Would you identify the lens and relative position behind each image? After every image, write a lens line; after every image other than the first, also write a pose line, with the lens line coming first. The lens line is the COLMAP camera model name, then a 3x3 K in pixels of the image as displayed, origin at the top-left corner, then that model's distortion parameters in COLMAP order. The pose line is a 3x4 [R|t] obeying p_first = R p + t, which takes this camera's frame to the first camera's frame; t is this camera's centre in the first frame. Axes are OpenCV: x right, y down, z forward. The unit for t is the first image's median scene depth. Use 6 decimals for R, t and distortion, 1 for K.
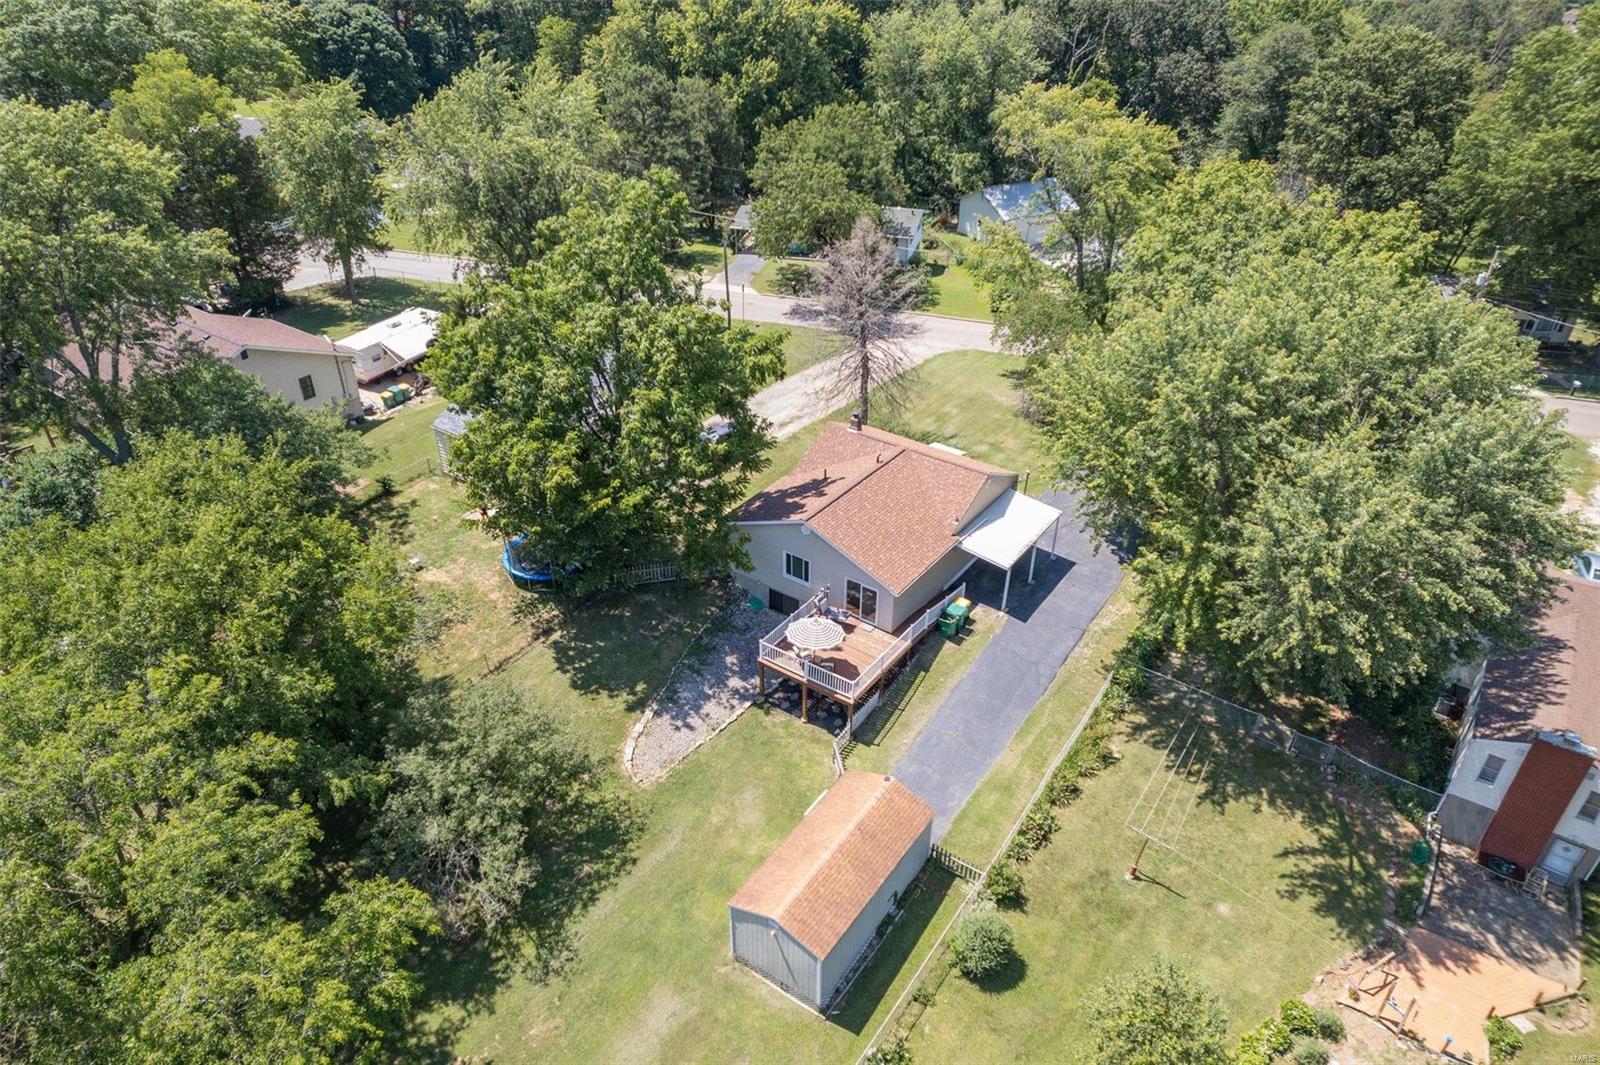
lens RADIAL K [[1052.4, 0, 810.8], [0, 1052.4, 533.4], [0, 0, 1]] dist [-0.093576, 0.080565]
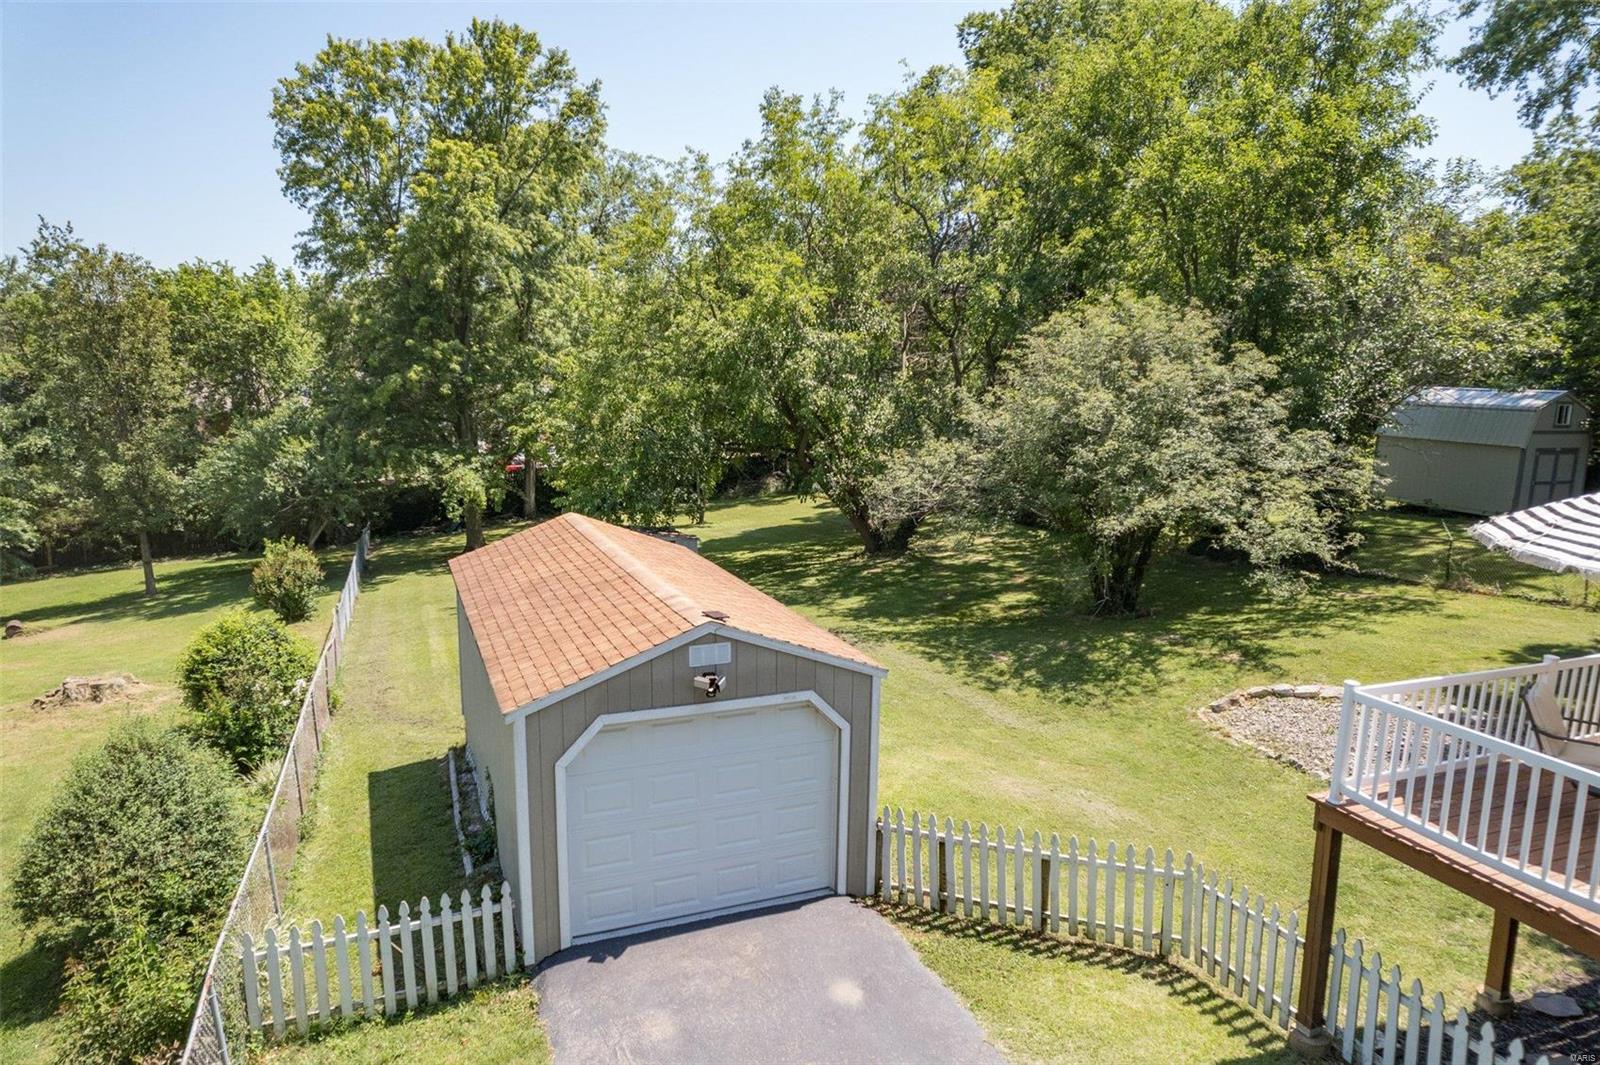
lens RADIAL K [[1015.2, 0, 813.8], [0, 1015.2, 541.1], [0, 0, 1]] dist [-0.077107, 0.070075]
pose [[-0.542623, 0.126676, -0.830370, 0.224284], [-0.470375, 0.773202, 0.425331, 0.086885], [0.695922, 0.621379, -0.359972, 0.931025]]
